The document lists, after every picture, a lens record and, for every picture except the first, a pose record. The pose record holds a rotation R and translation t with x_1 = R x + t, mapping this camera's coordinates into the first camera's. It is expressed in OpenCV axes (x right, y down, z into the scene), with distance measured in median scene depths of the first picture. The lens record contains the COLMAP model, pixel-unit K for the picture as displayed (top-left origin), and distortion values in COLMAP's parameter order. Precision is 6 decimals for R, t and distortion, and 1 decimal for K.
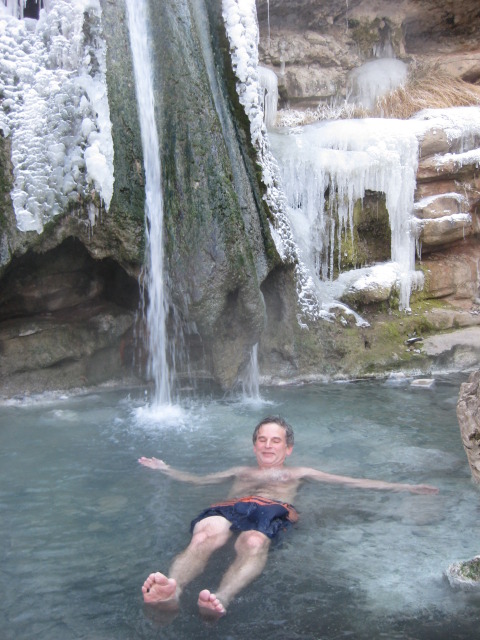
lens RADIAL K [[706.6, 0, 246.5], [0, 706.6, 326.3], [0, 0, 1]] dist [-0.179669, 0.147747]
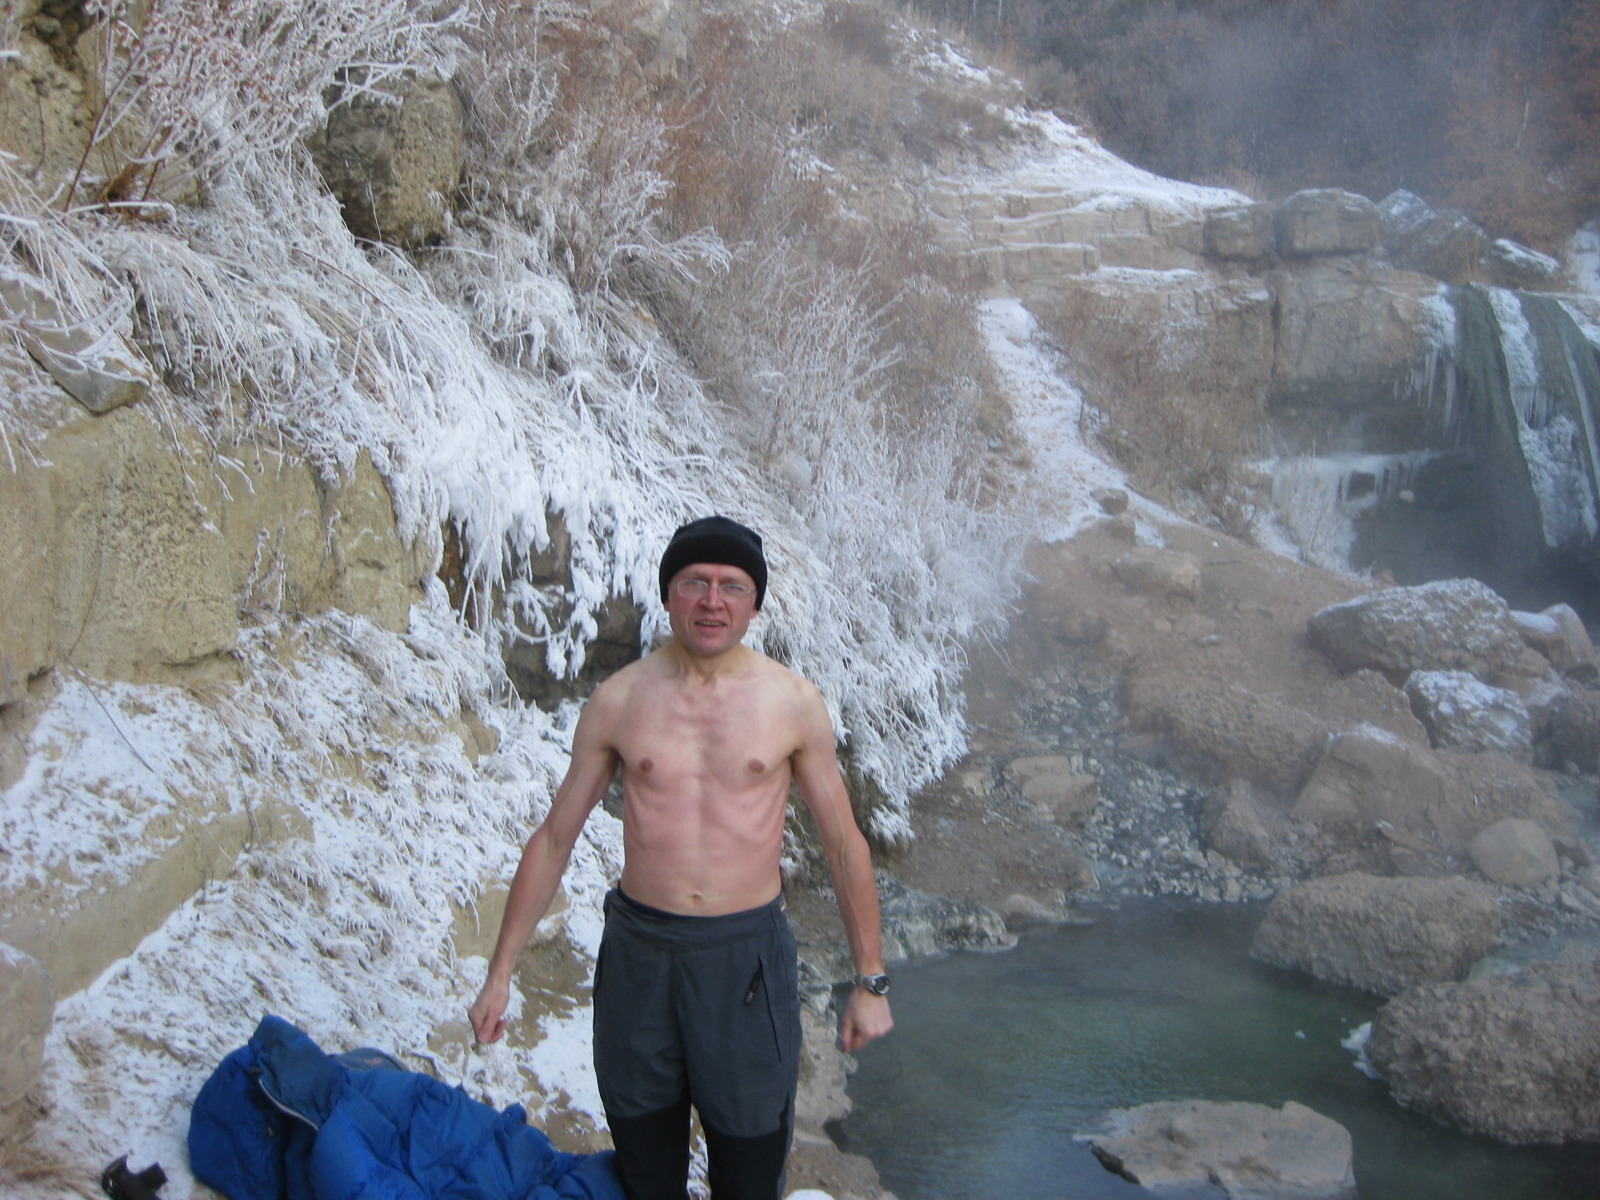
lens RADIAL K [[1766.6, 0, 796.0], [0, 1766.6, 564.1], [0, 0, 1]] dist [-0.179669, 0.147747]
pose [[0.987706, 0.093176, -0.125518, -1.600632], [-0.098986, 0.994250, -0.040860, 0.299296], [0.120989, 0.052782, 0.991250, -3.697101]]
